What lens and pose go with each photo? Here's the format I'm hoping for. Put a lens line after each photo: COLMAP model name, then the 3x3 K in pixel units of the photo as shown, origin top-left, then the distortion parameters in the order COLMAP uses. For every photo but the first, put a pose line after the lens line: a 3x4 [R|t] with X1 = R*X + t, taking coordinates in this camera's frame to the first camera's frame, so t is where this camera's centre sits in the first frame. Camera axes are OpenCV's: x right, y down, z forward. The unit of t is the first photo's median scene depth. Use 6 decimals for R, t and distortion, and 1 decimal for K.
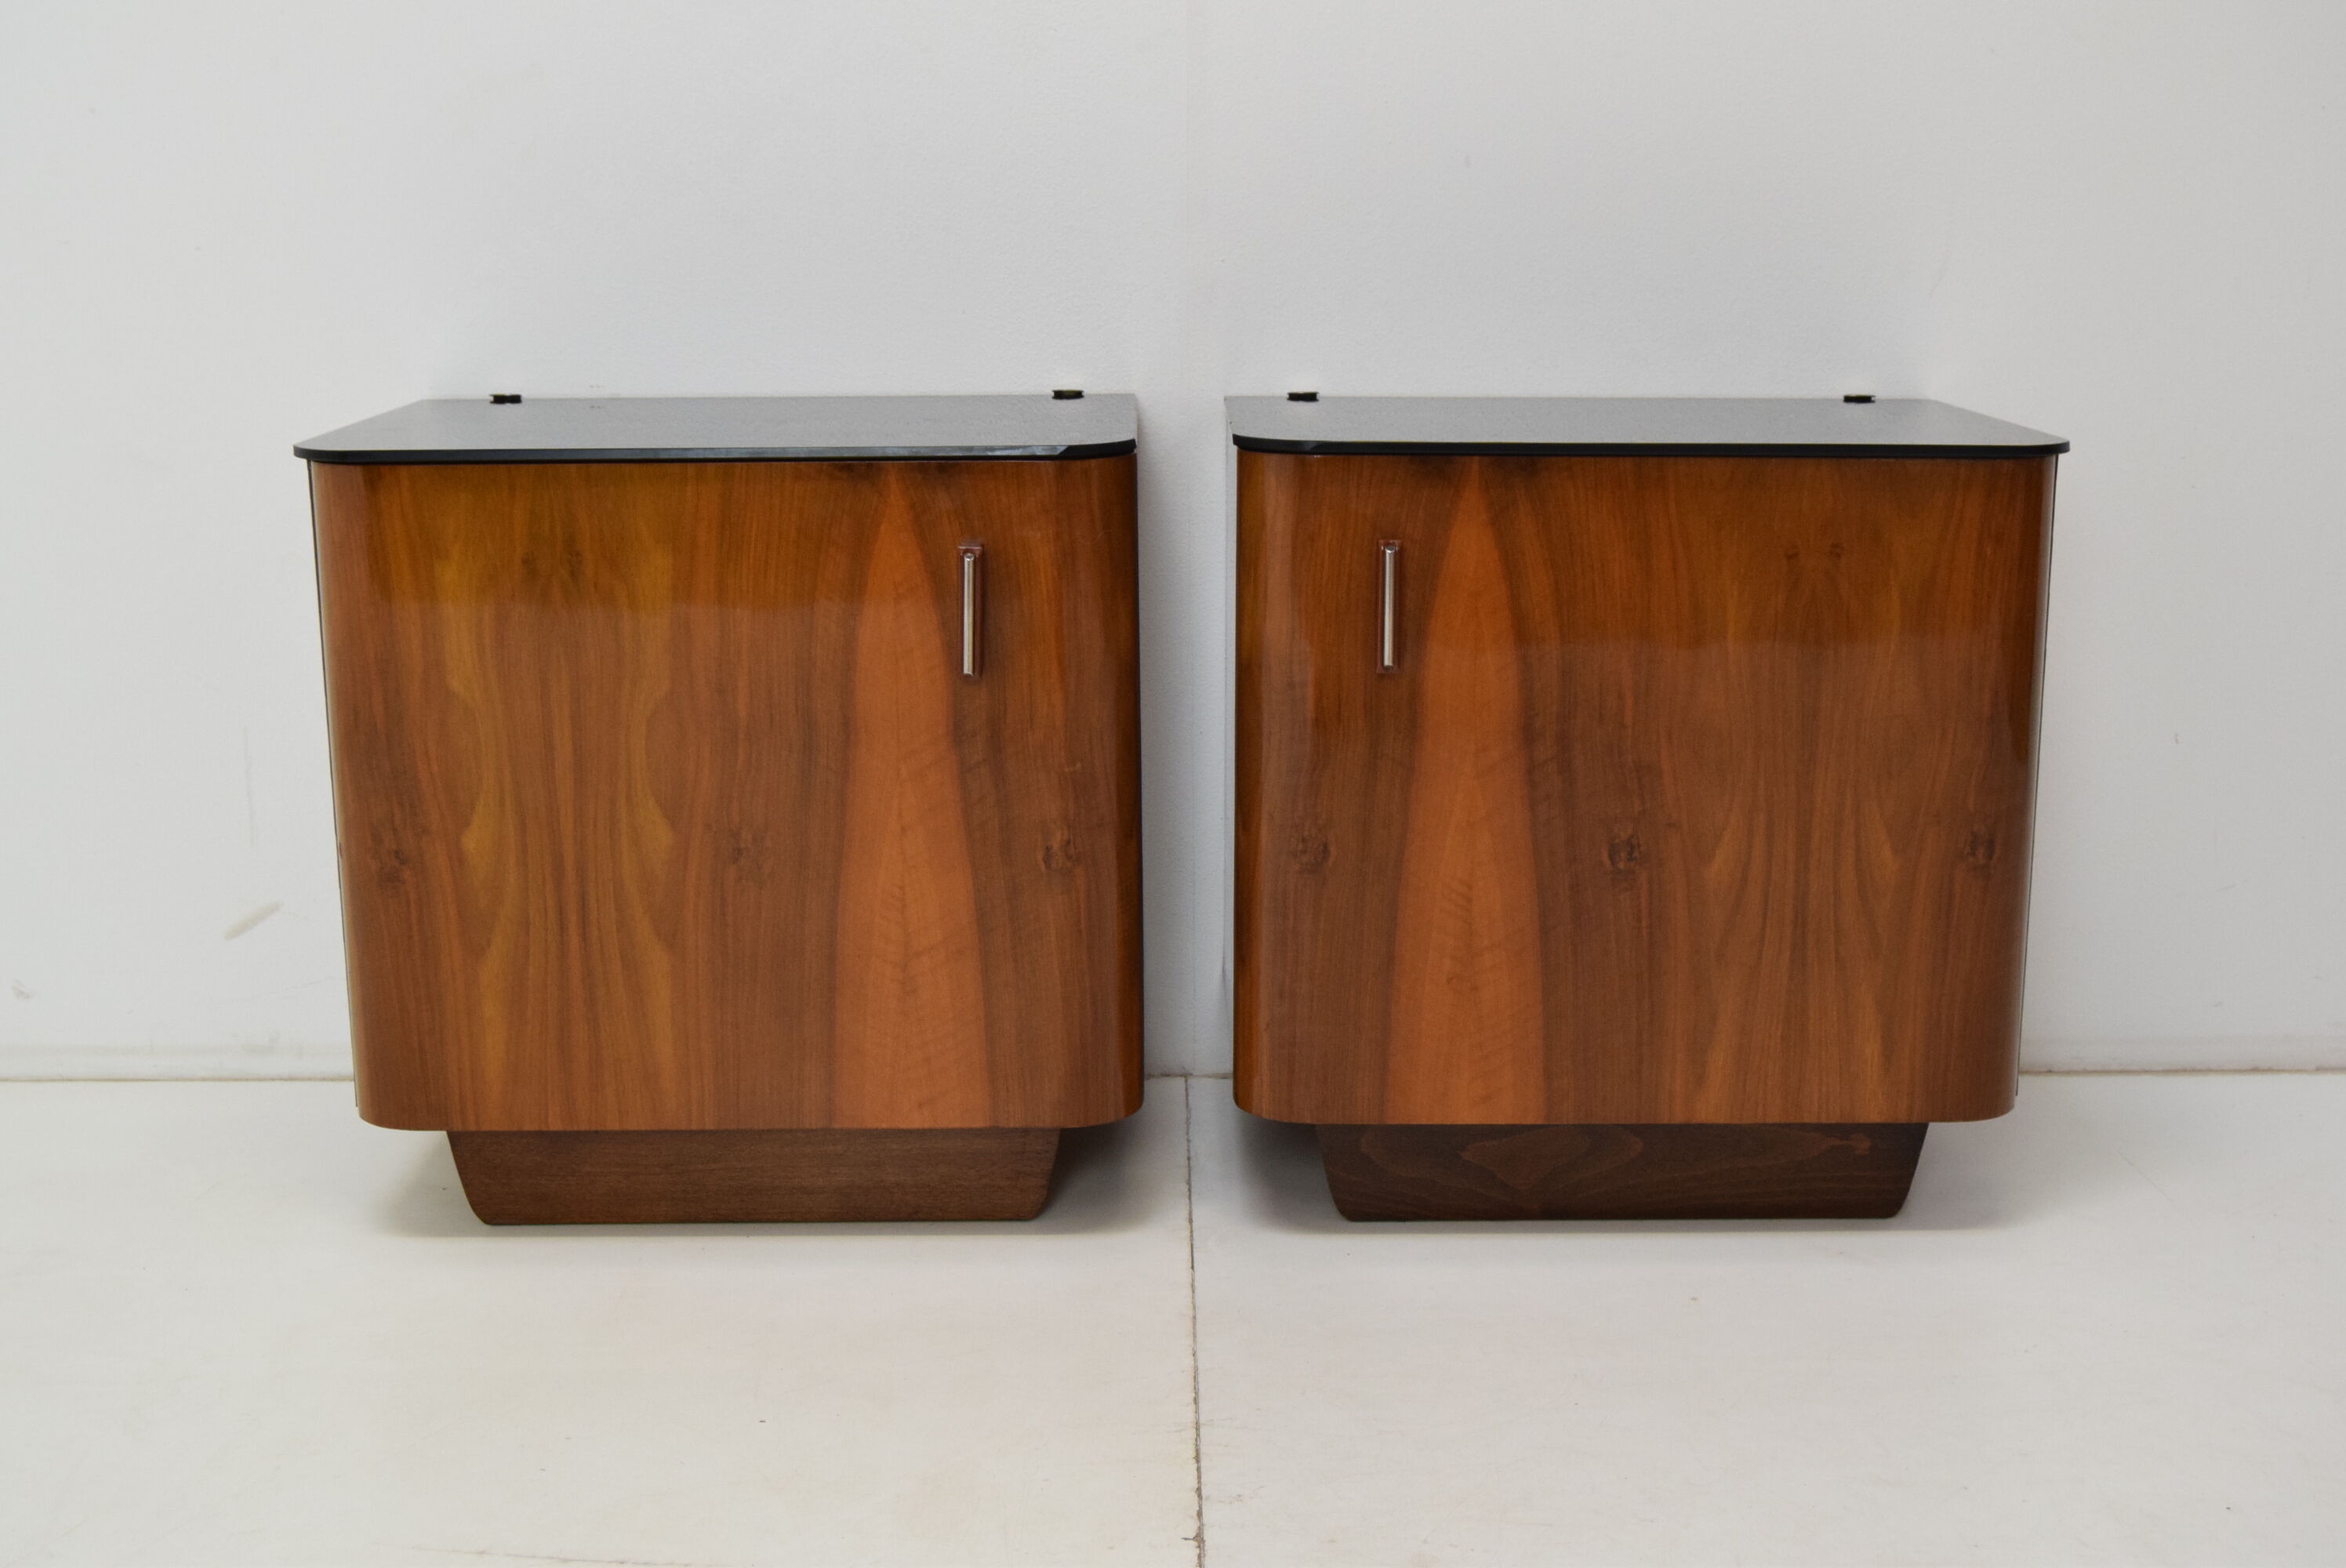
lens RADIAL K [[2841.2, 0, 1173.0], [0, 2841.2, 784.0], [0, 0, 1]] dist [-0.002751, 0.011868]
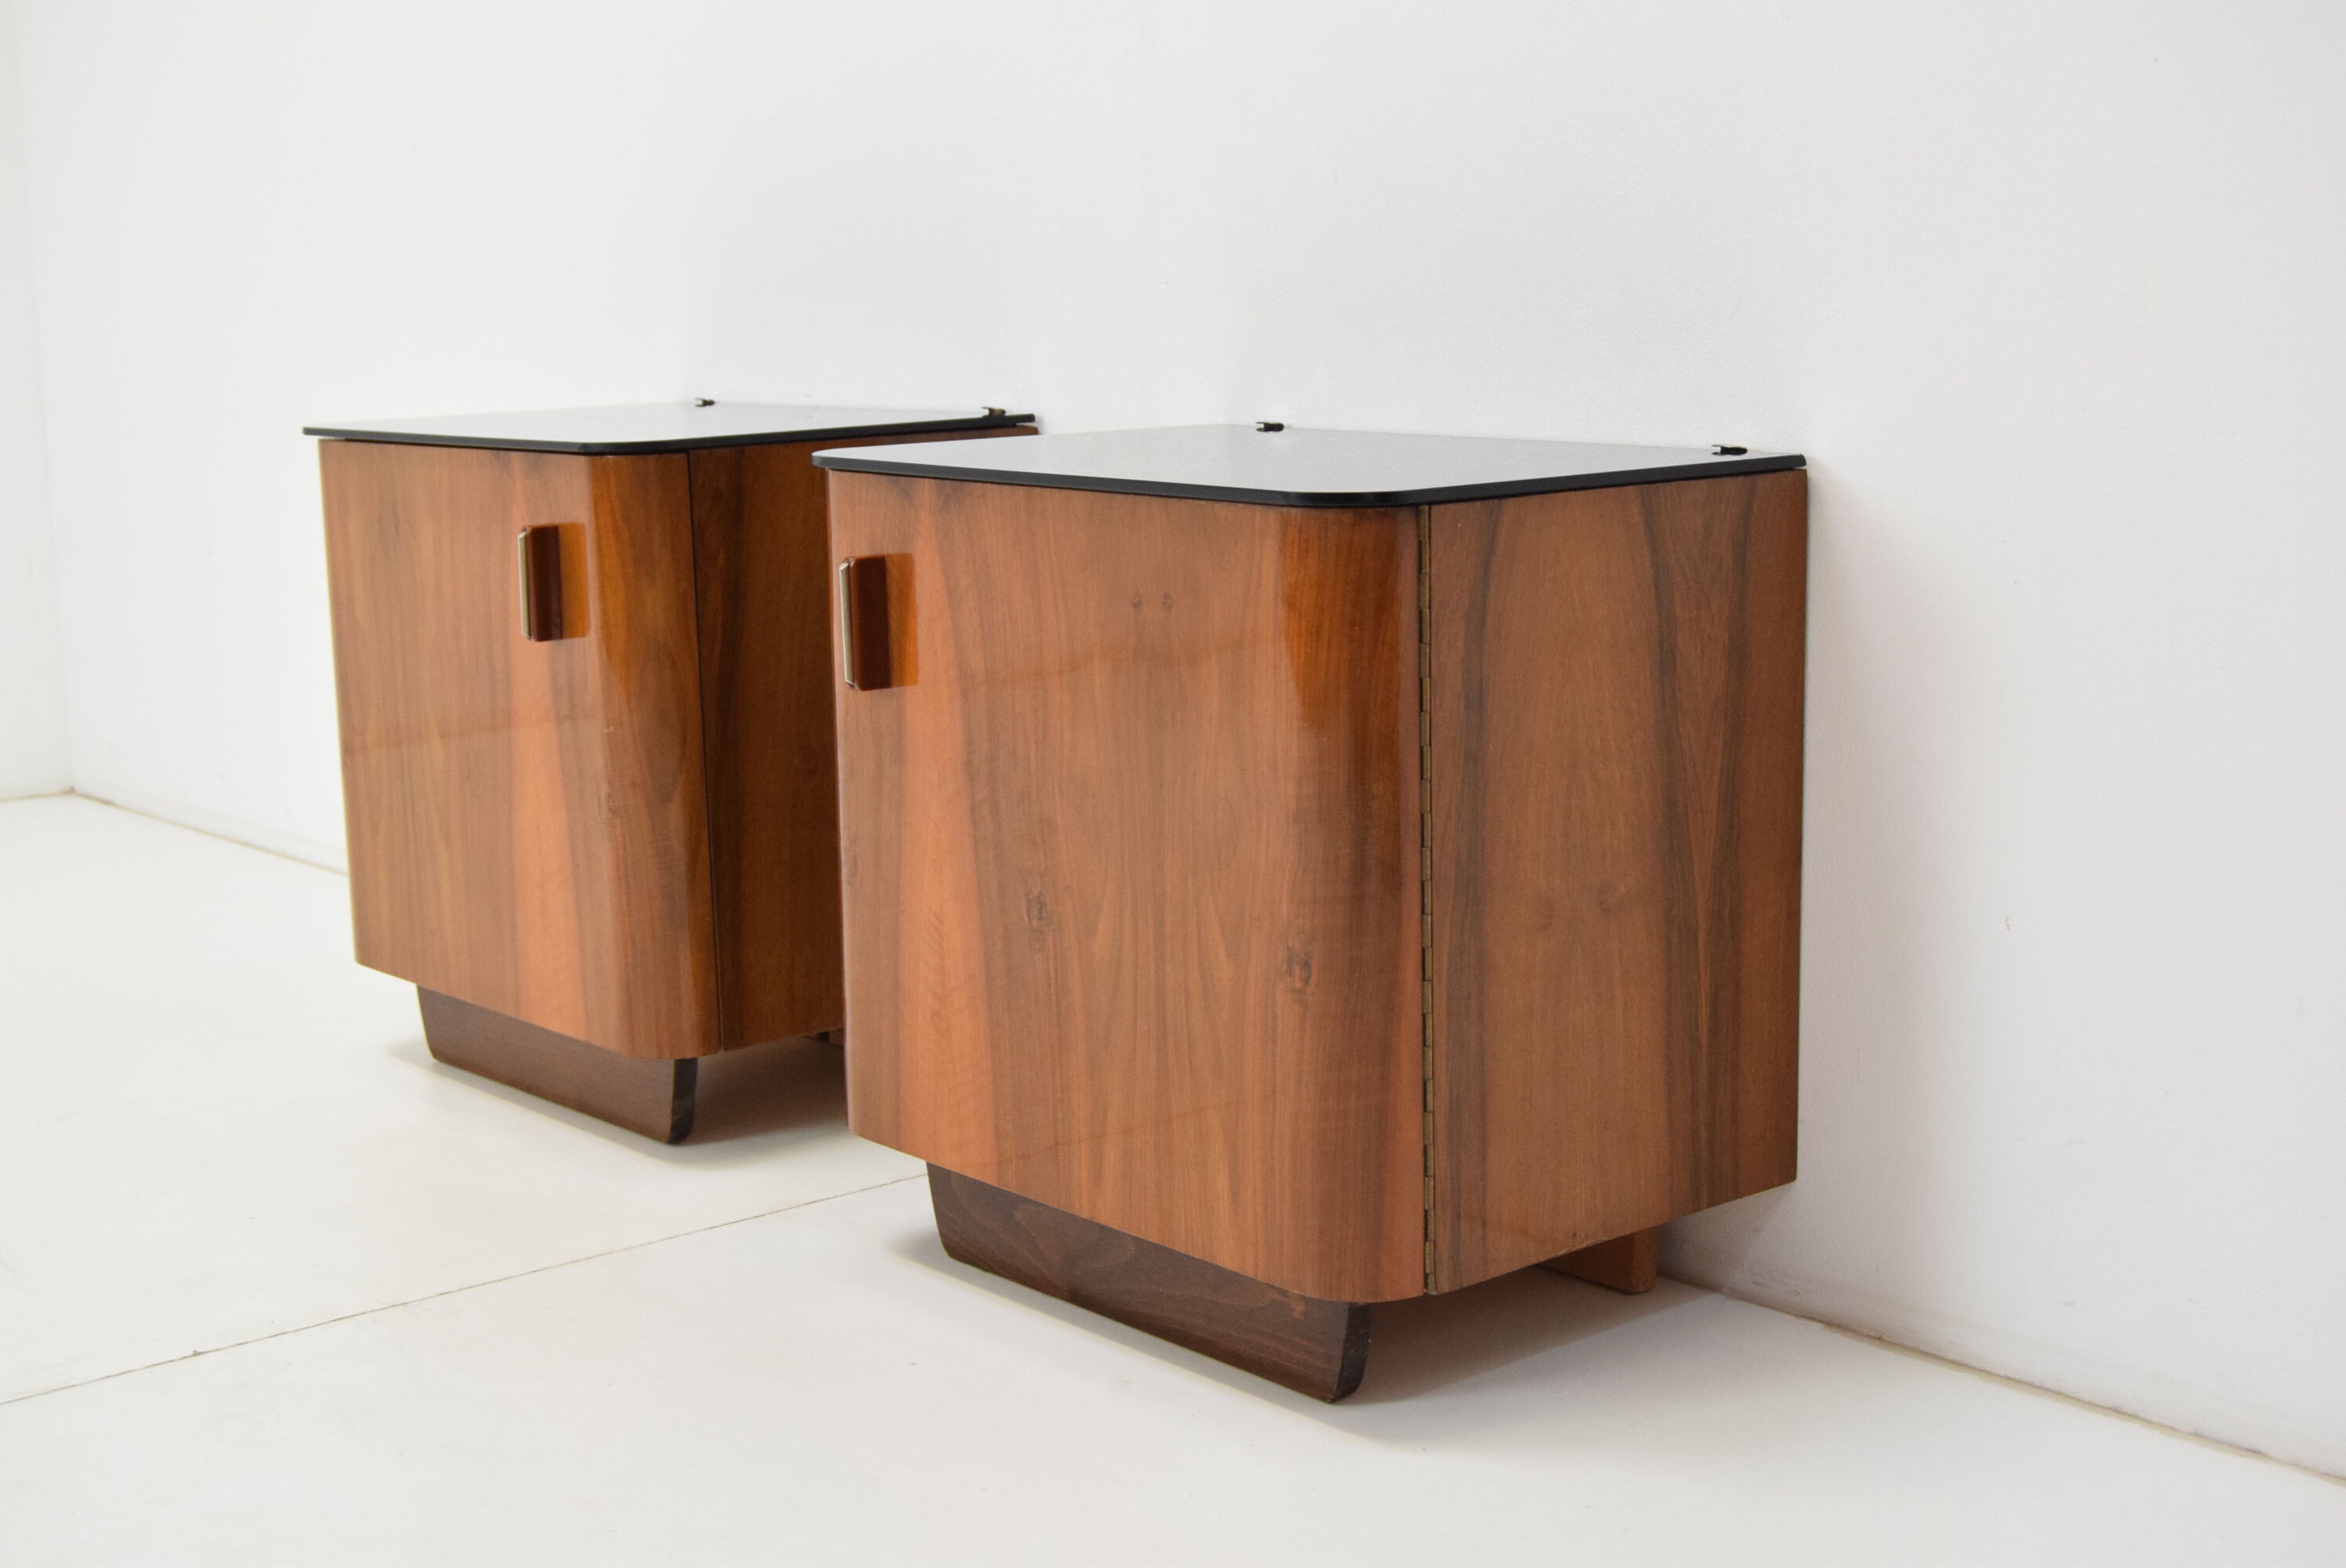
lens RADIAL K [[3104.3, 0, 1173.0], [0, 3104.3, 784.0], [0, 0, 1]] dist [0.159238, -0.003809]
pose [[0.638021, 0.117261, -0.761038, 0.958690], [-0.122282, 0.991224, 0.050212, -0.073489], [0.760247, 0.061025, 0.646761, 0.375007]]
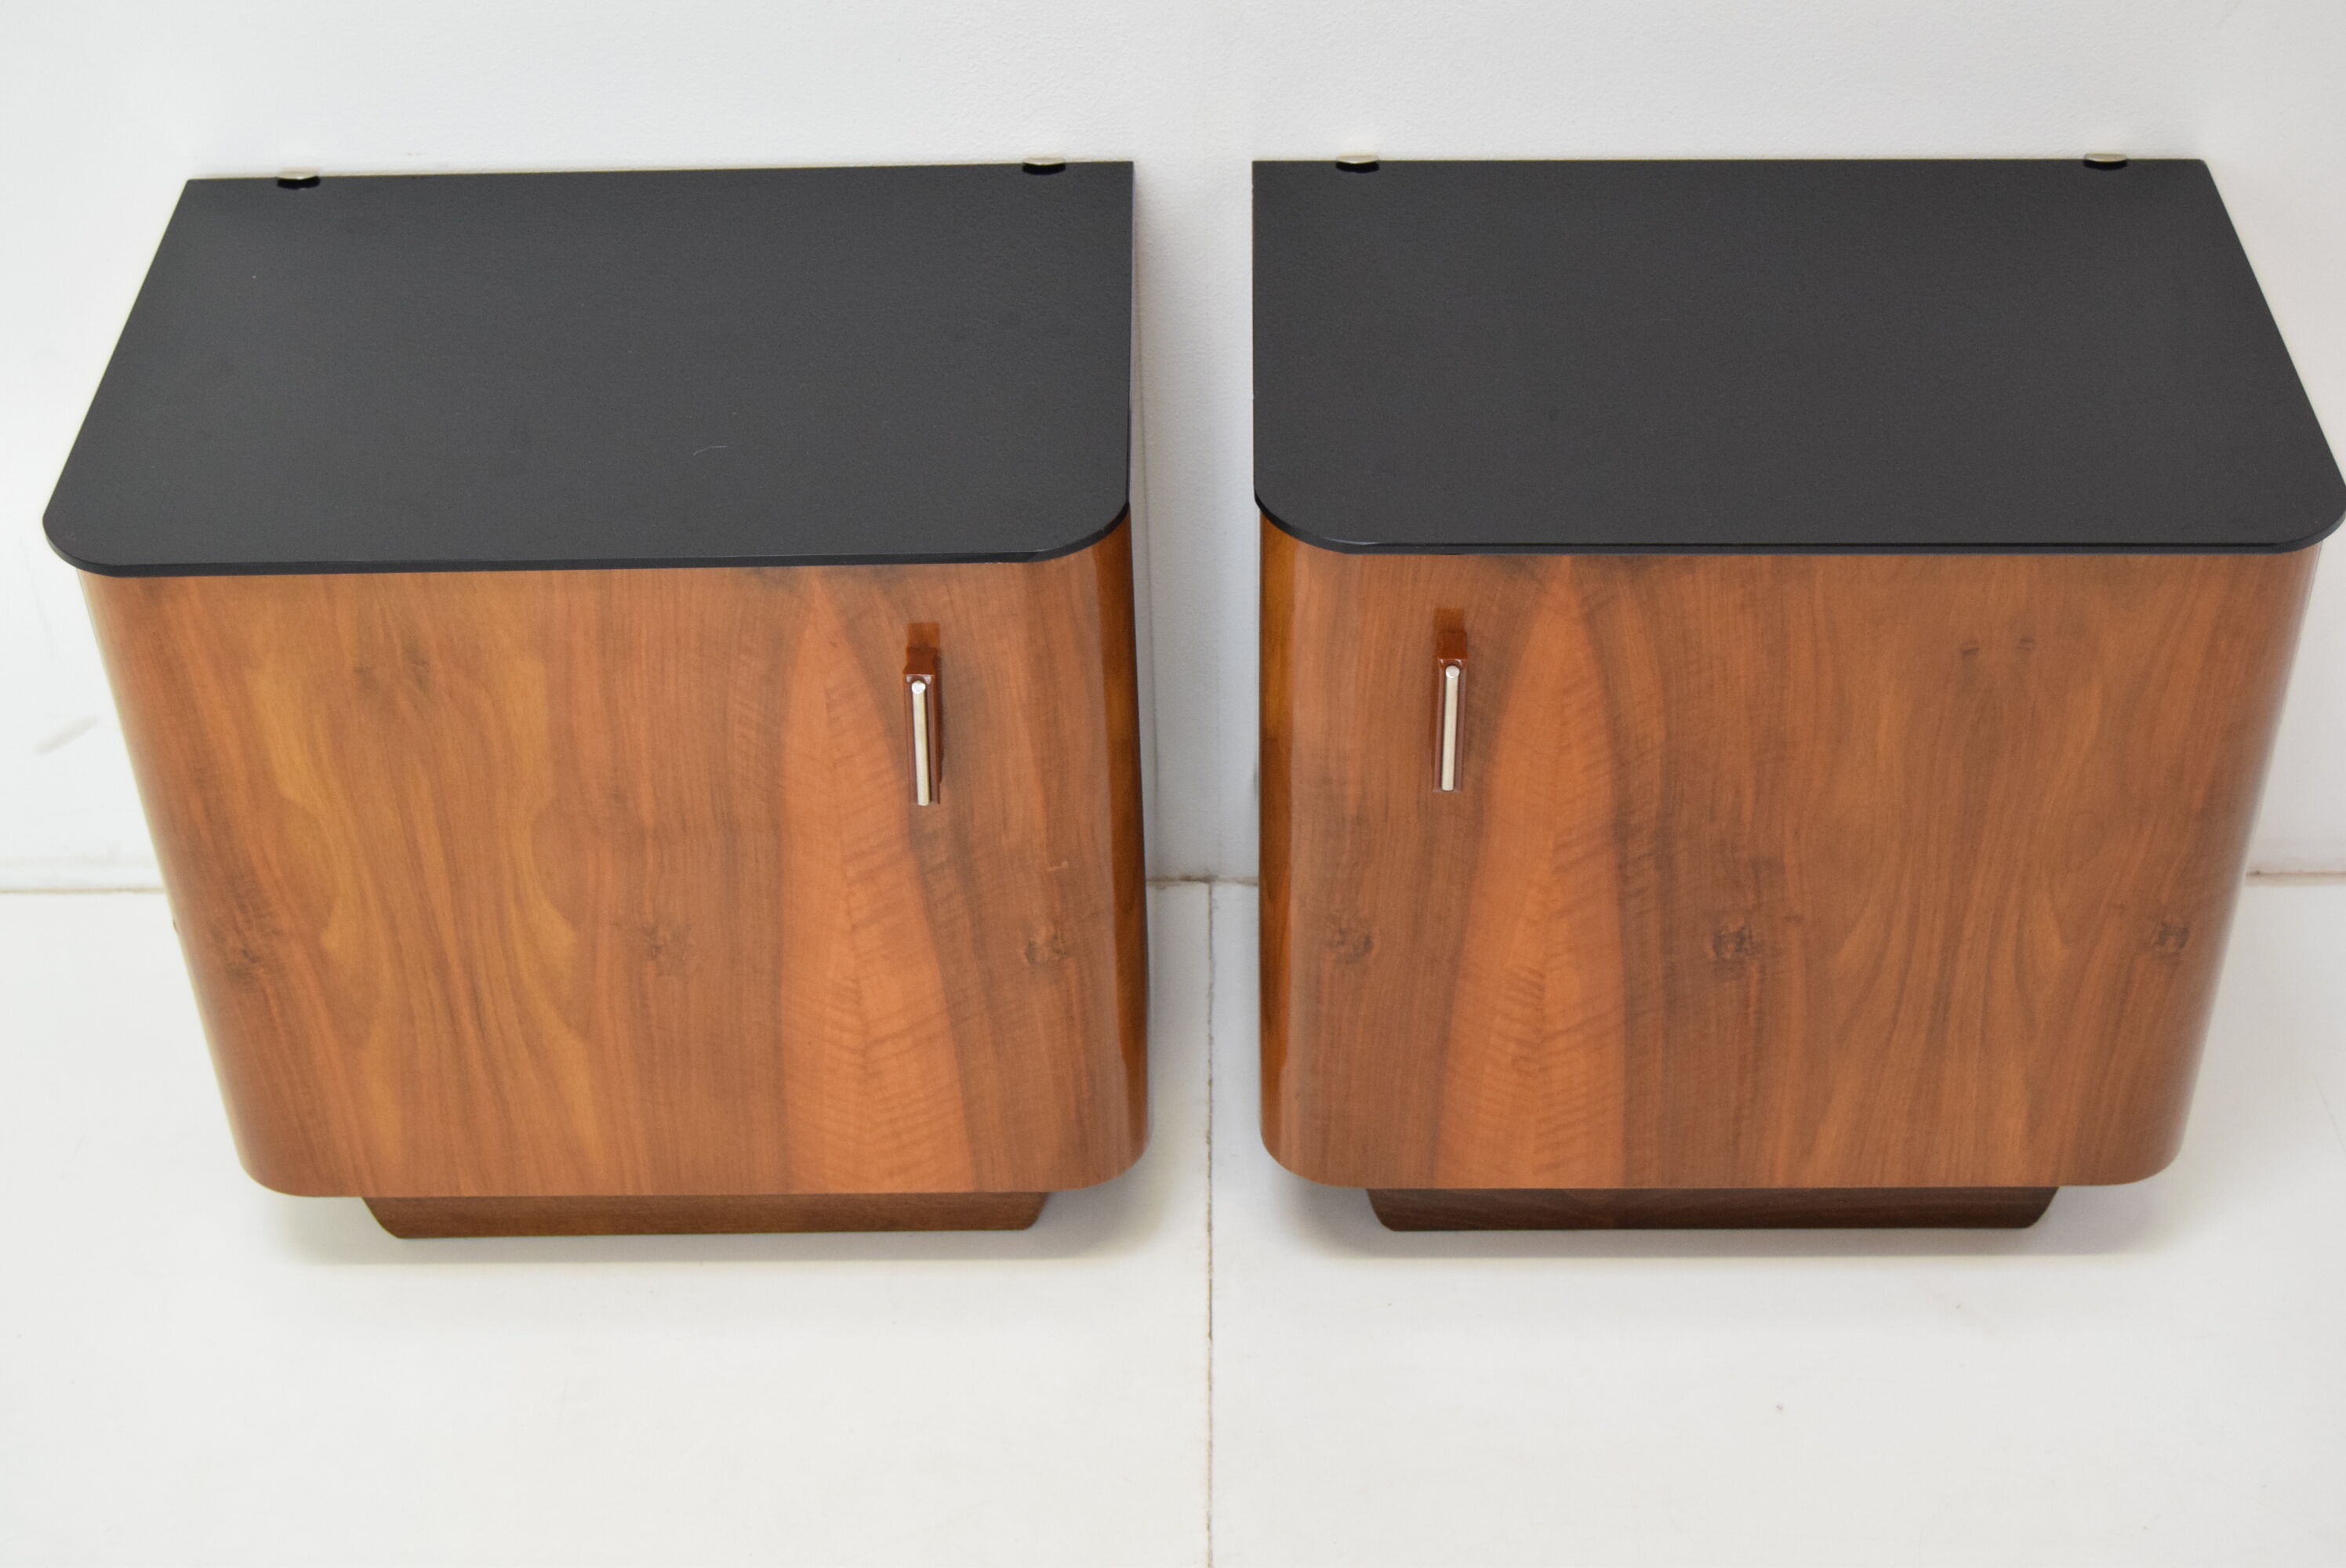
lens RADIAL K [[3580.4, 0, 1173.0], [0, 3580.4, 784.0], [0, 0, 1]] dist [0.022322, -0.024161]
pose [[0.999766, -0.001841, -0.021539, 0.019765], [0.011737, 0.882949, 0.469321, -0.505450], [0.018154, -0.469465, 0.882765, 0.105744]]
